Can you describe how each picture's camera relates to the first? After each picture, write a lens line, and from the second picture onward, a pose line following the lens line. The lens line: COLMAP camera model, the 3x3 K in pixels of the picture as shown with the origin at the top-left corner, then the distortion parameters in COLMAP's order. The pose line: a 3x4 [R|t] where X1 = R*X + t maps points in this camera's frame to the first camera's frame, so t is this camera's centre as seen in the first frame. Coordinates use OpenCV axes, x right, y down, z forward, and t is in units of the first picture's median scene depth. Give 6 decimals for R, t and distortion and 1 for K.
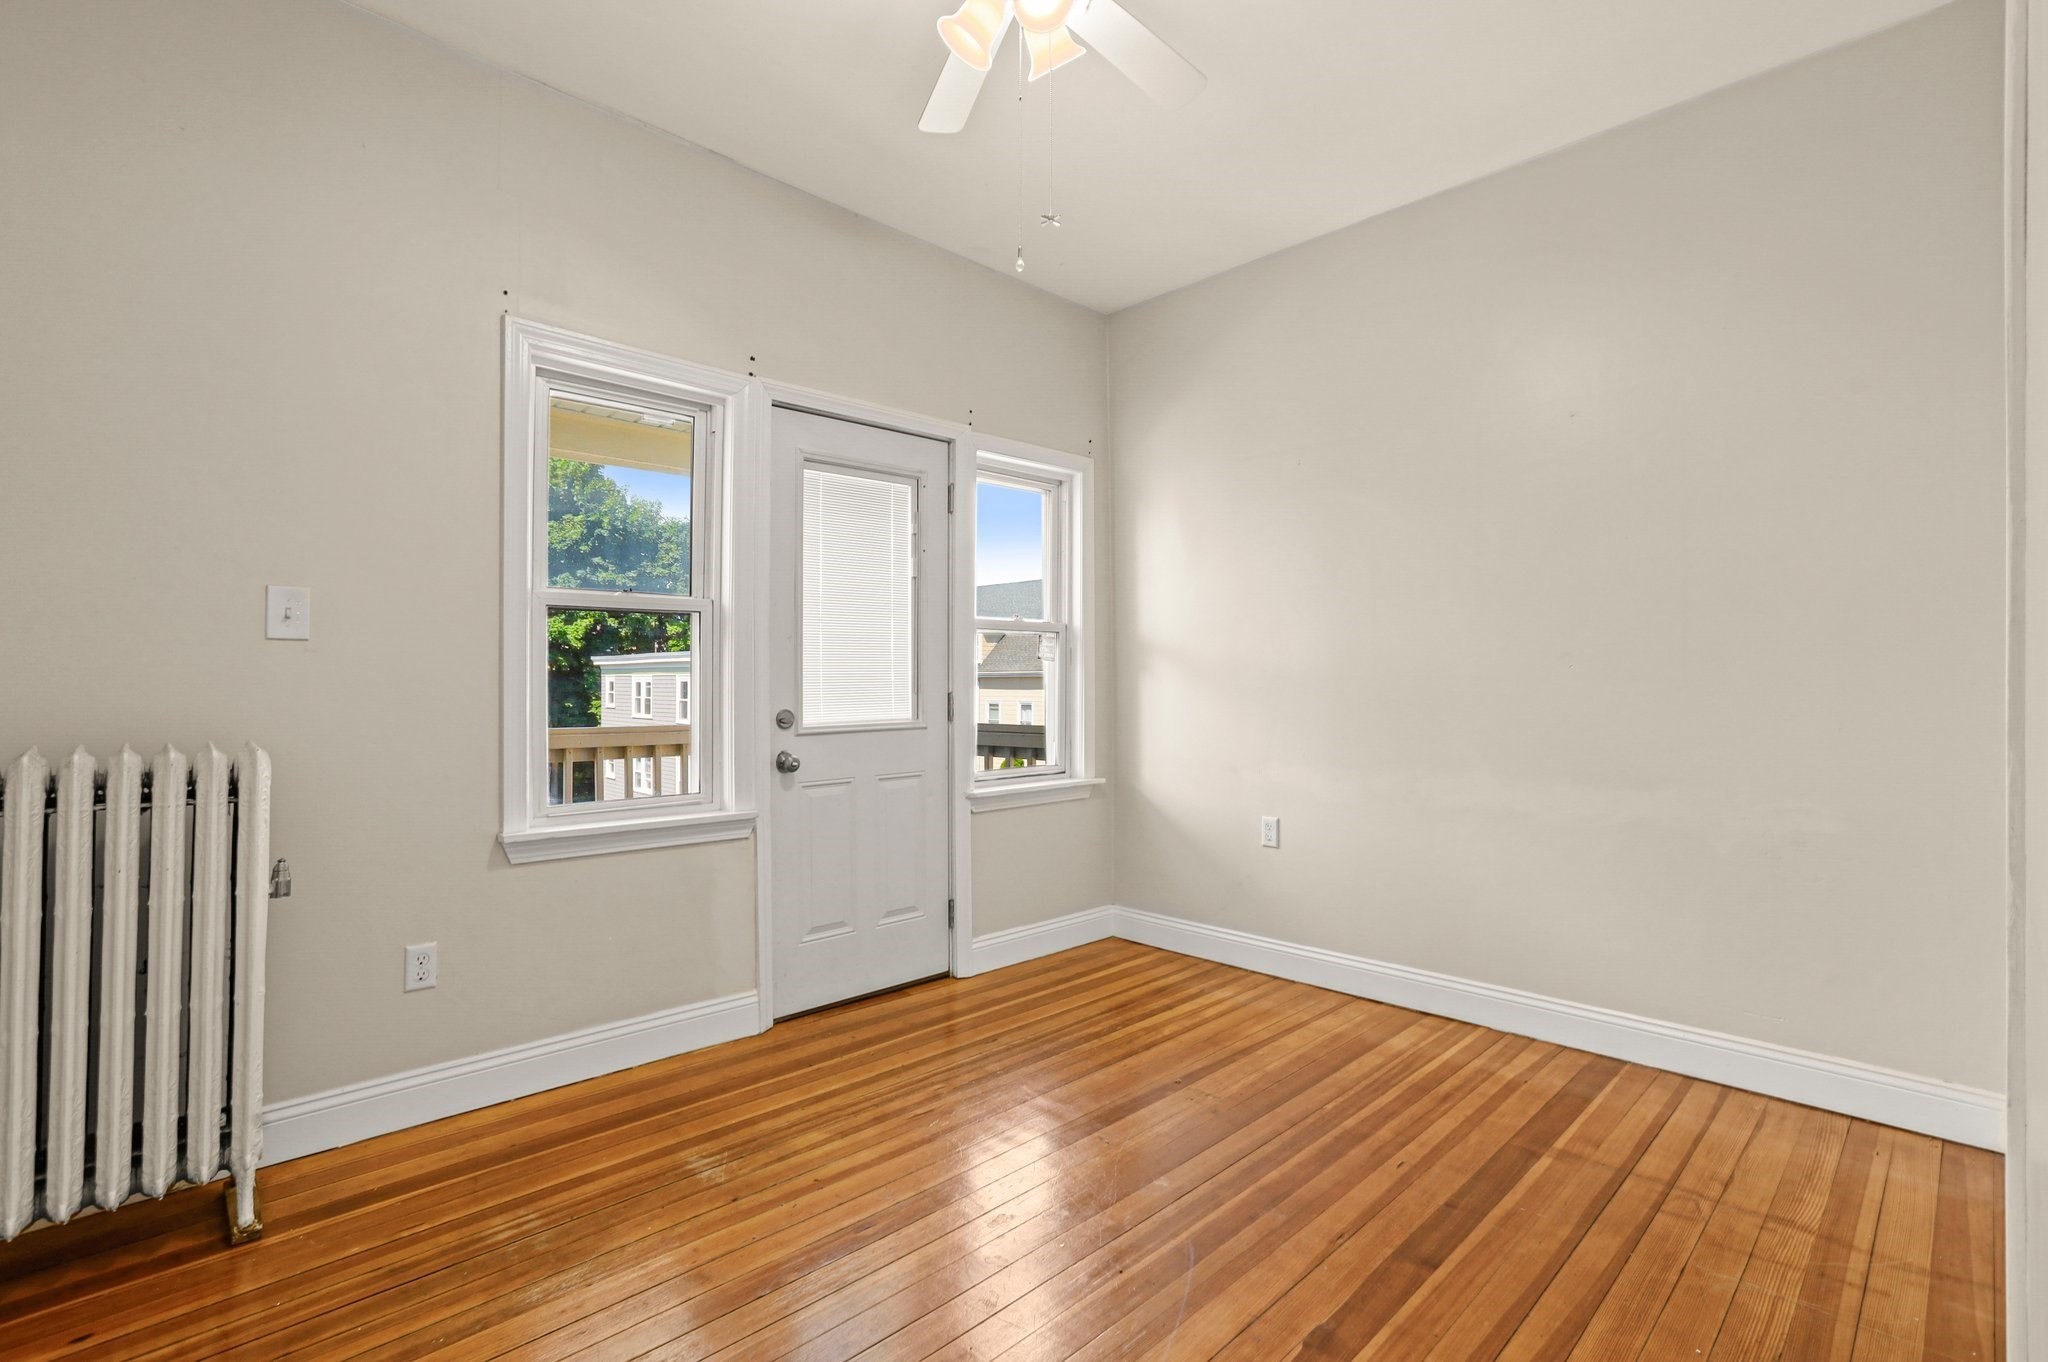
lens RADIAL K [[936.8, 0, 1025.0], [0, 936.8, 672.7], [0, 0, 1]] dist [-0.035972, 0.015076]
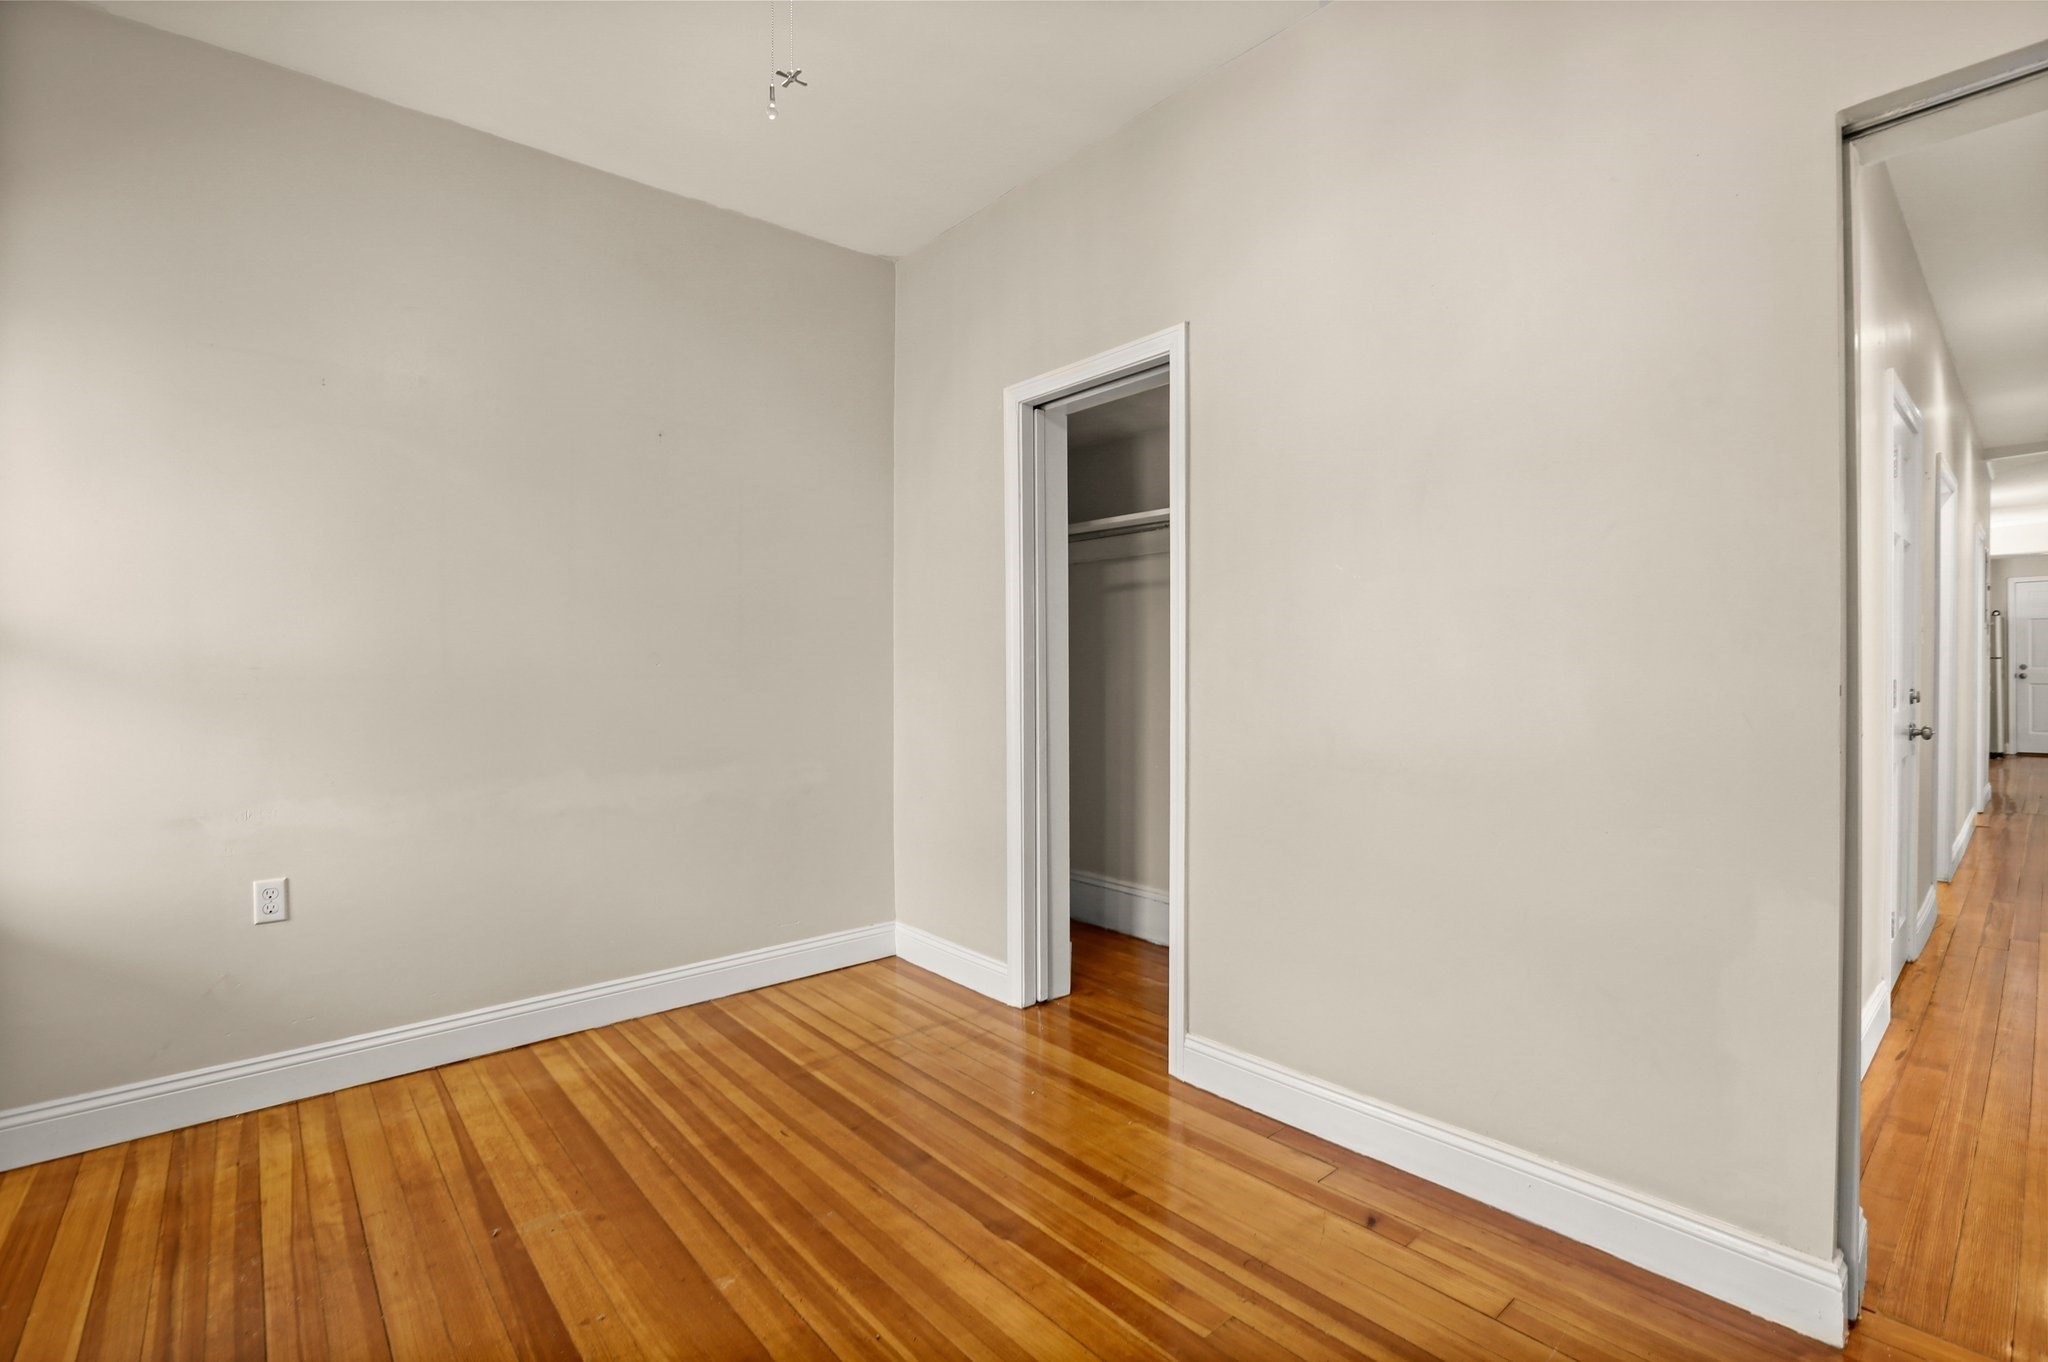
lens RADIAL K [[936.8, 0, 1015.4], [0, 936.8, 678.1], [0, 0, 1]] dist [-0.035972, 0.015076]
pose [[0.070596, -0.005727, 0.997489, -0.496361], [0.006533, 0.999965, 0.005278, 0.006404], [-0.997484, 0.006144, 0.070631, 0.519382]]
